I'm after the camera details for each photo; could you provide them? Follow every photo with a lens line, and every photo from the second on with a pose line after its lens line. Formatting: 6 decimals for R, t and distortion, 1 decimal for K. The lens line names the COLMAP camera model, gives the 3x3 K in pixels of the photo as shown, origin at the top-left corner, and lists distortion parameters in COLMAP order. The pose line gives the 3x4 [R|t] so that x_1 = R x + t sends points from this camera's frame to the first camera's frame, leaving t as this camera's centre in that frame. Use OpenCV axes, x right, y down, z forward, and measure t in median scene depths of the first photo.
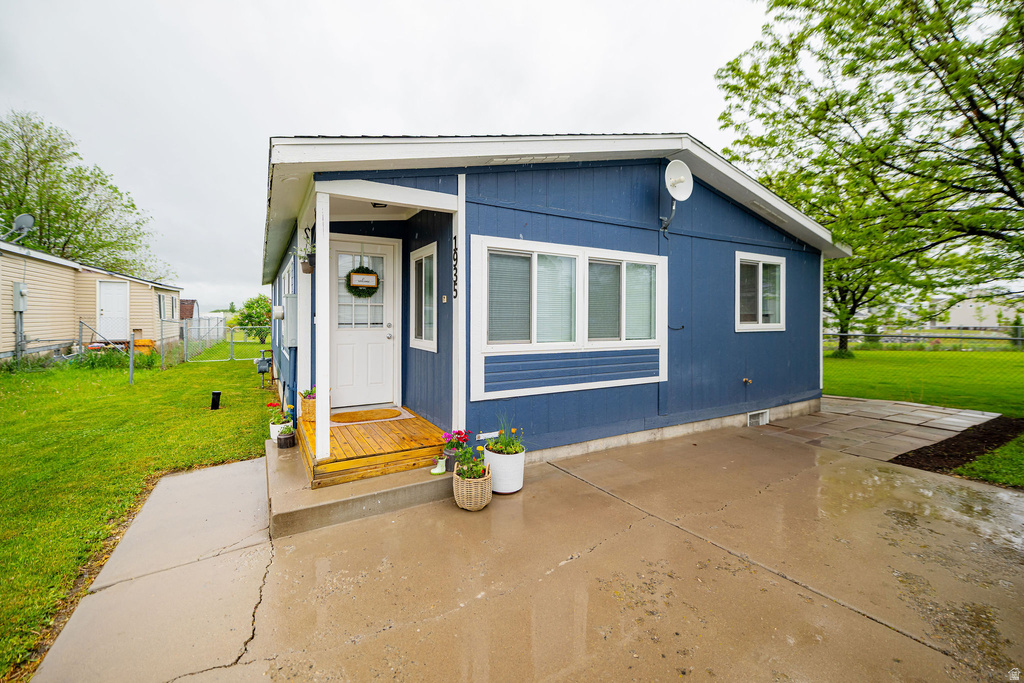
lens RADIAL K [[414.9, 0, 497.9], [0, 414.9, 315.2], [0, 0, 1]] dist [-0.000451, 0.000035]
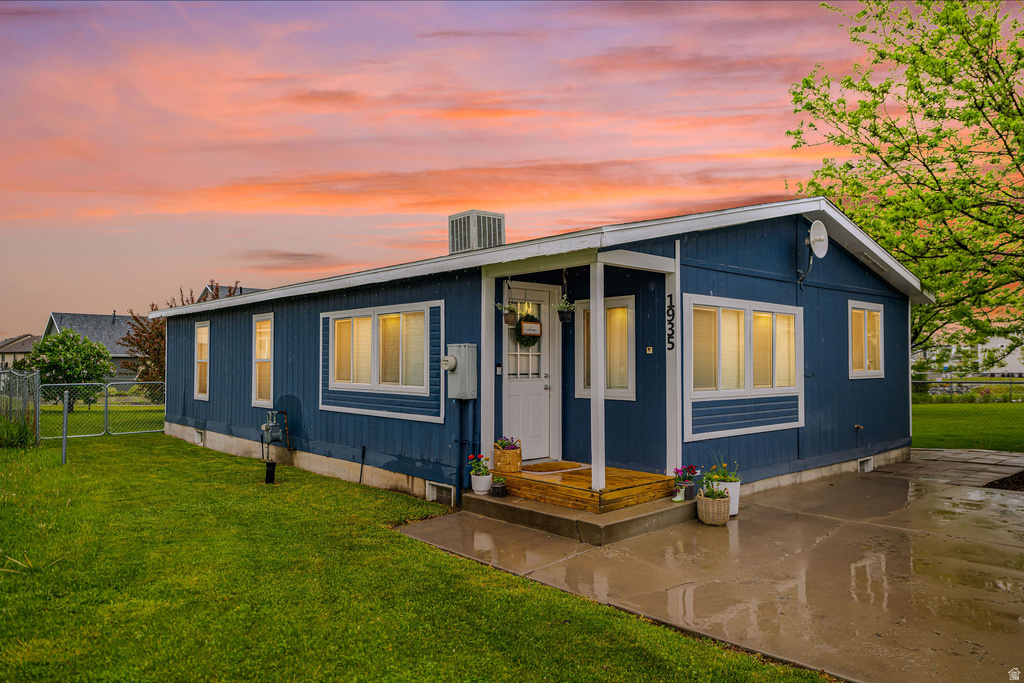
lens RADIAL K [[699.3, 0, 511.7], [0, 699.3, 344.1], [0, 0, 1]] dist [-0.023992, 0.003095]
pose [[0.975228, 0.000466, 0.221200, -0.710060], [0.004764, 0.999722, -0.023109, -0.011711], [-0.221149, 0.023590, 0.974955, -0.560597]]
